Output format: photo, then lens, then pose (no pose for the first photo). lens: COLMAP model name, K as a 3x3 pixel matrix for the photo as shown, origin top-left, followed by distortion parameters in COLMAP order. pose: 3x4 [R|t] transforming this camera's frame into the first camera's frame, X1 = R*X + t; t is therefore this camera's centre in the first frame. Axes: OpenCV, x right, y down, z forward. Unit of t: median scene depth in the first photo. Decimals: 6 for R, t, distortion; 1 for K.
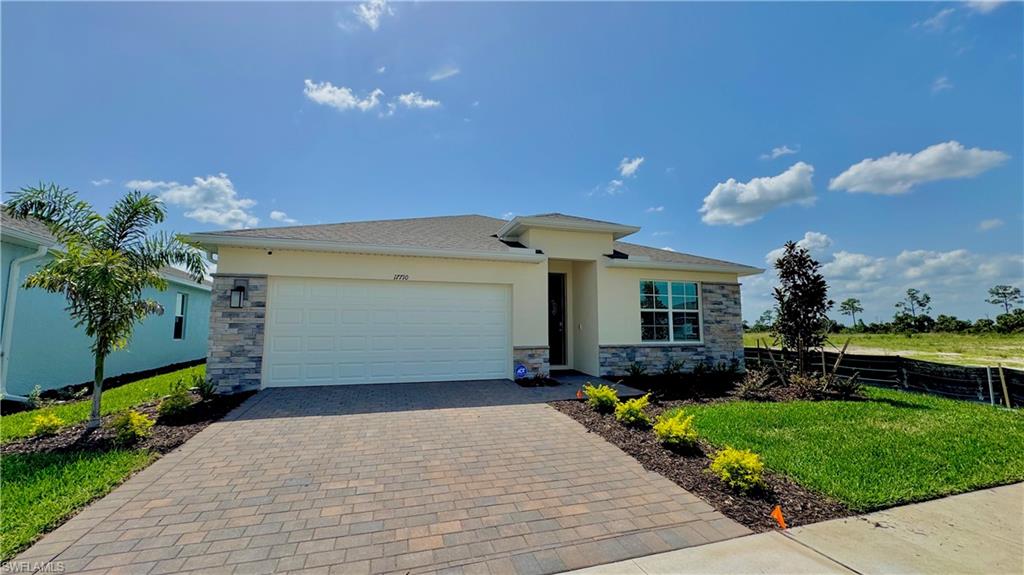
lens RADIAL K [[407.7, 0, 516.3], [0, 407.7, 290.3], [0, 0, 1]] dist [-0.002207, 0.000250]
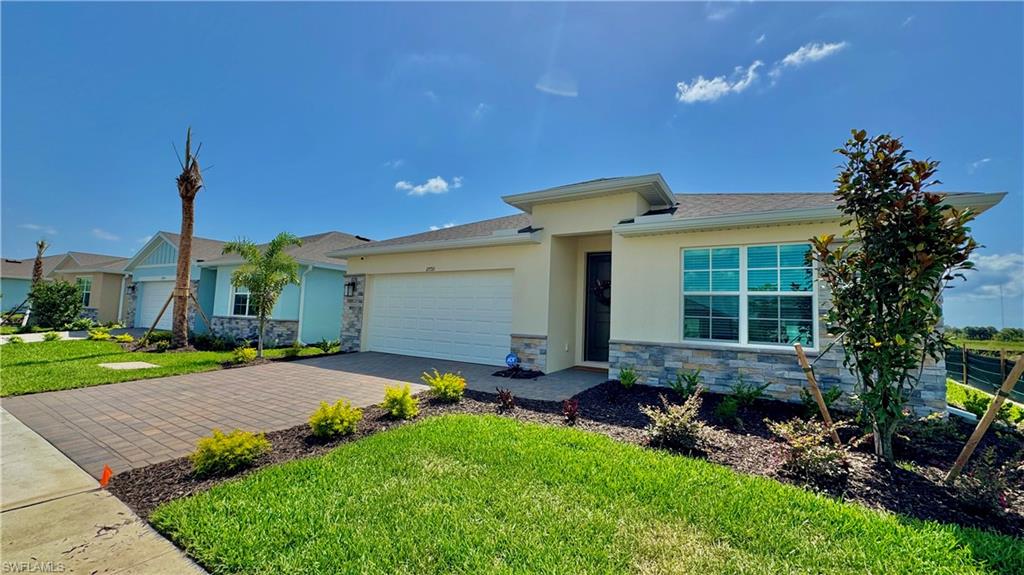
lens RADIAL K [[407.7, 0, 506.1], [0, 407.7, 286.1], [0, 0, 1]] dist [-0.002207, 0.000250]
pose [[0.642407, -0.035201, -0.765555, 0.659133], [0.036231, 0.999223, -0.015543, 0.037519], [0.765507, -0.017752, 0.643183, 0.348079]]
